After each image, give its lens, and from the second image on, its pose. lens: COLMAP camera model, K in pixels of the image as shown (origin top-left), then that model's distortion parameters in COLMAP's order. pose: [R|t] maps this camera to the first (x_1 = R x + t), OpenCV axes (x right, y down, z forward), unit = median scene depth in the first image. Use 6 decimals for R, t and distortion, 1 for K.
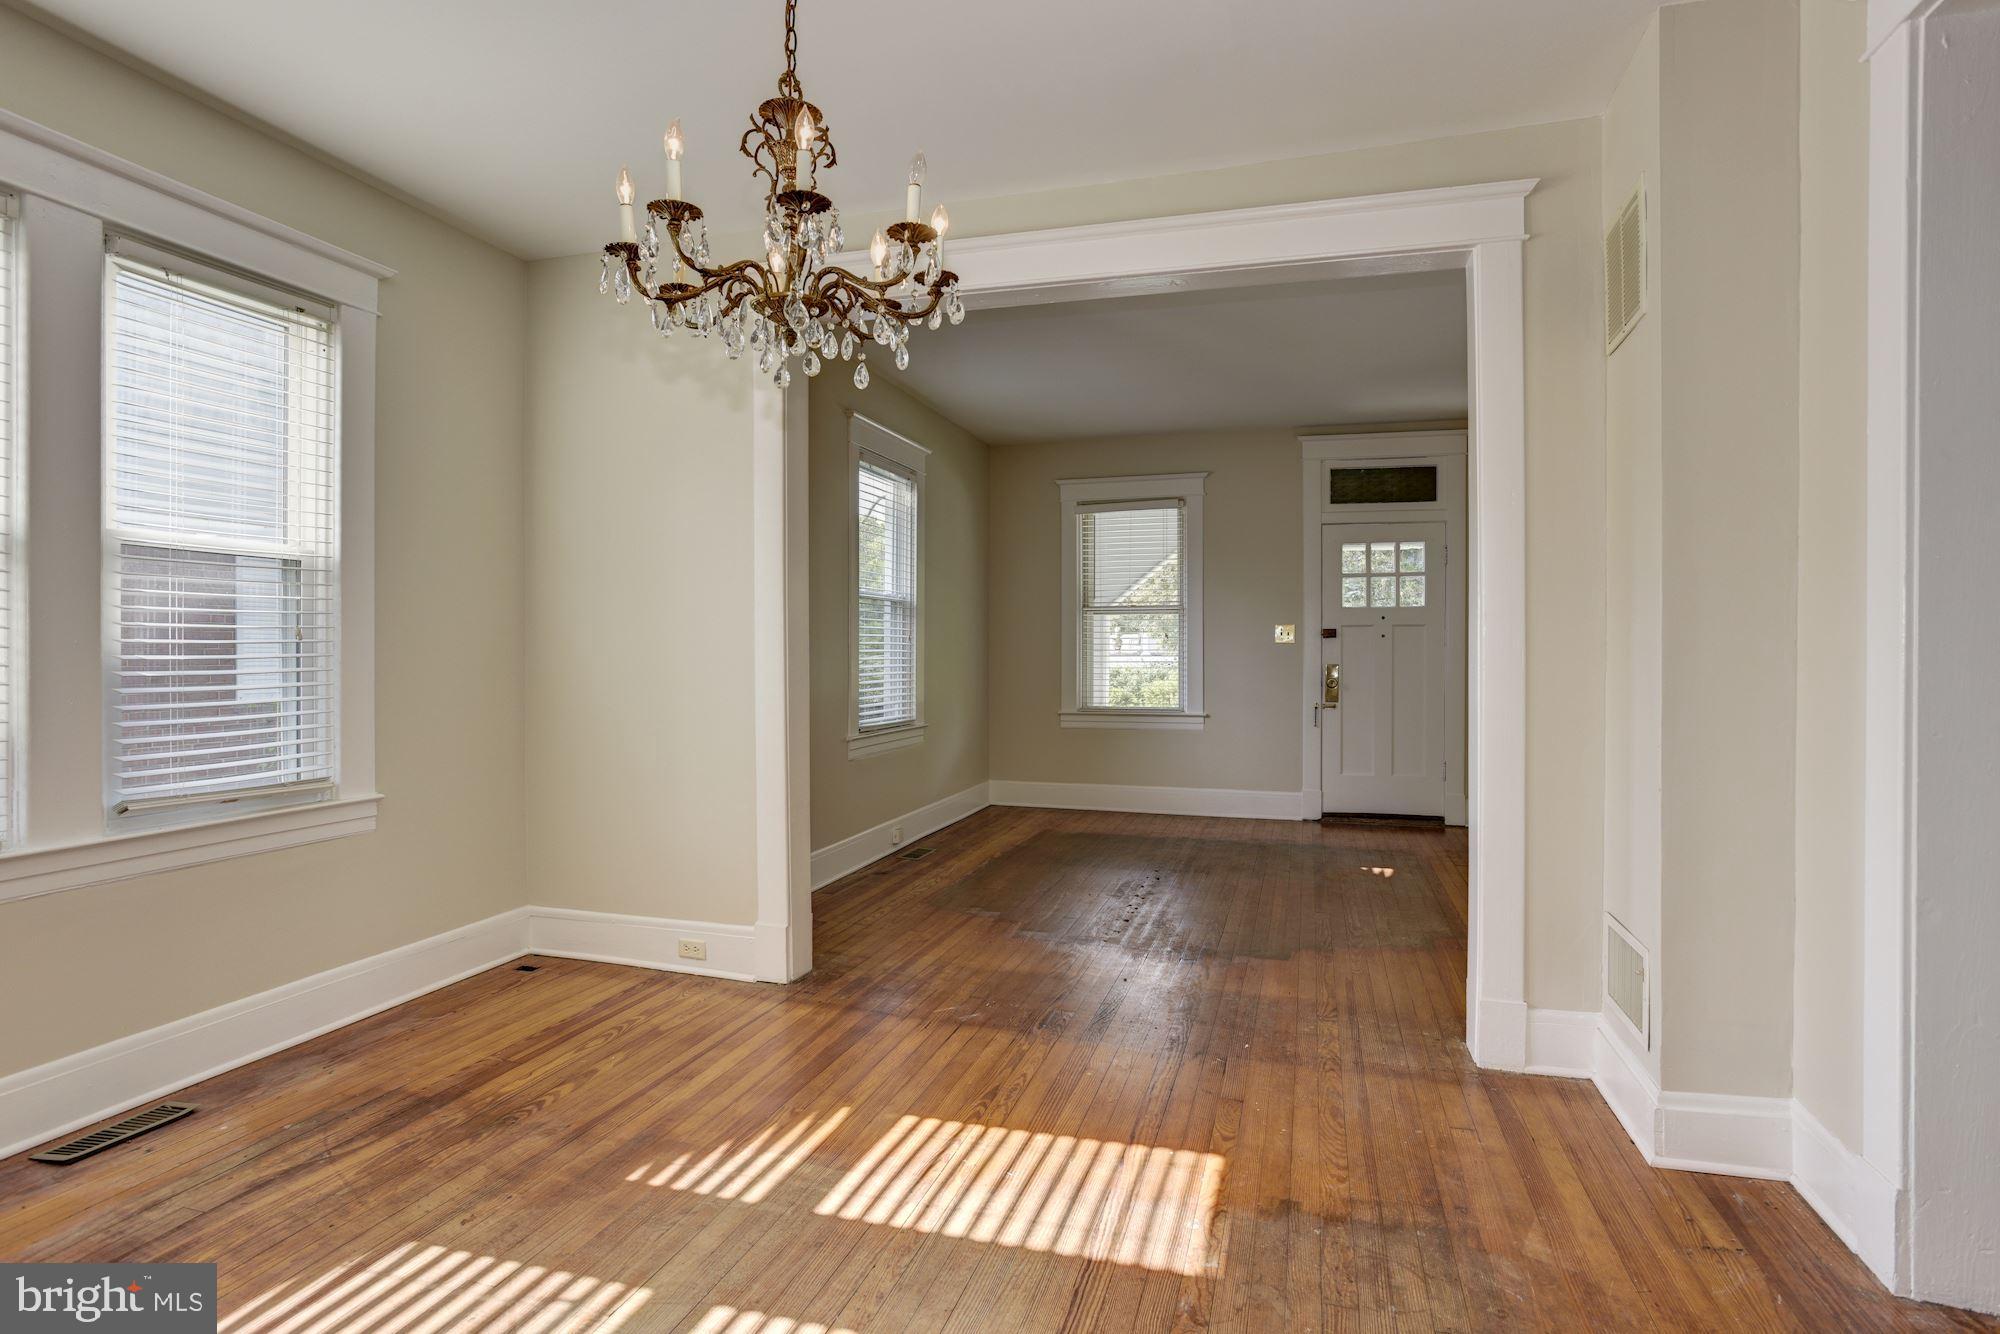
lens RADIAL K [[1096.7, 0, 955.5], [0, 1096.7, 651.3], [0, 0, 1]] dist [-0.020866, 0.000613]
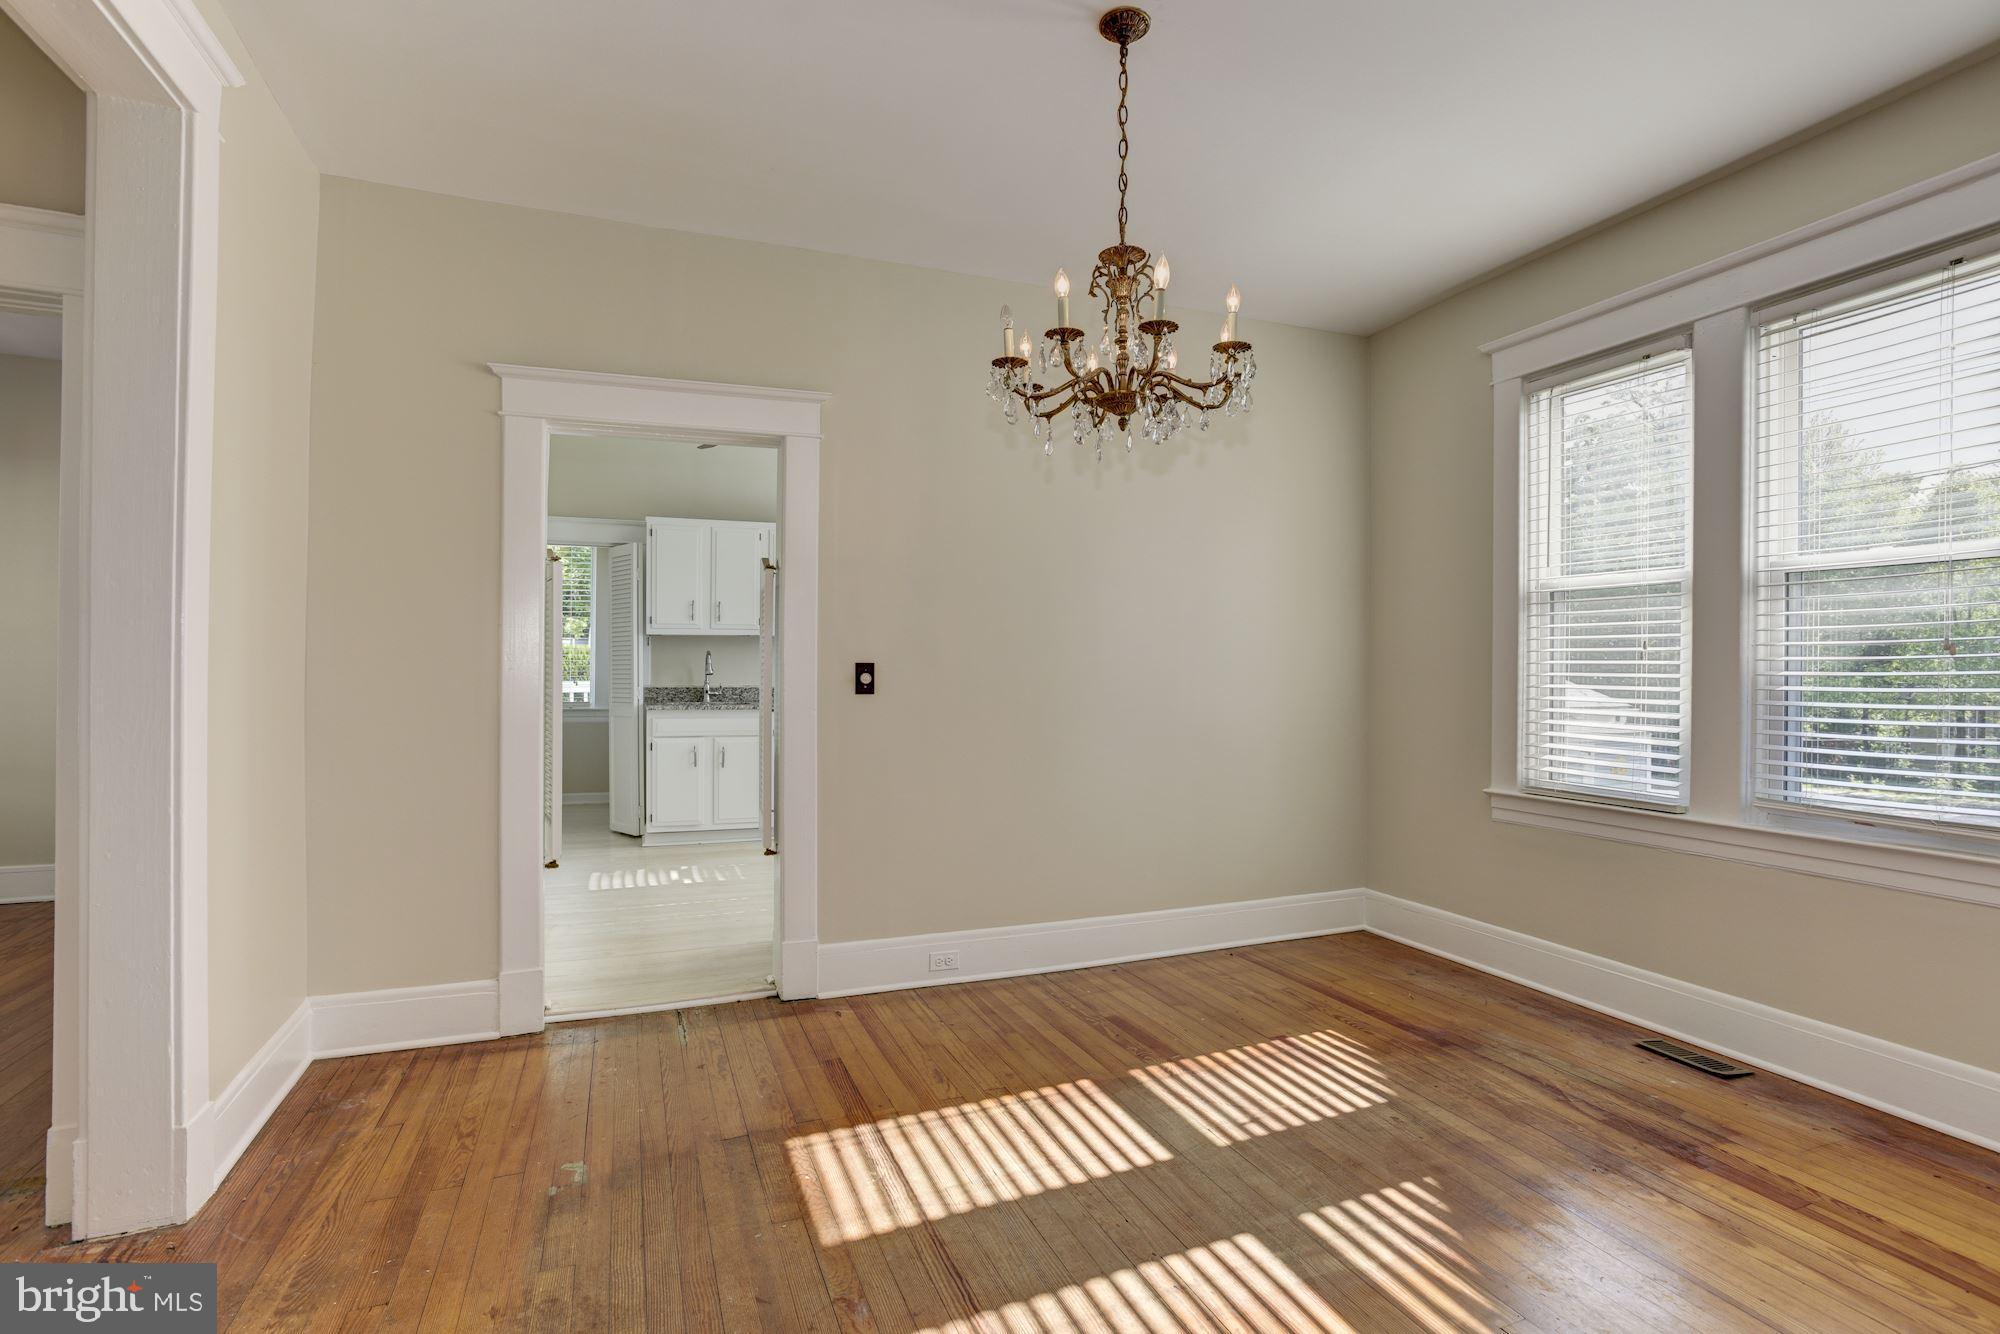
lens RADIAL K [[956.5, 0, 1009.4], [0, 956.5, 666.6], [0, 0, 1]] dist [-0.064127, 0.035086]
pose [[-0.766777, -0.006667, -0.641879, 0.417782], [-0.008903, 0.999960, 0.000248, 0.004473], [0.641852, 0.005905, -0.766806, 1.086828]]
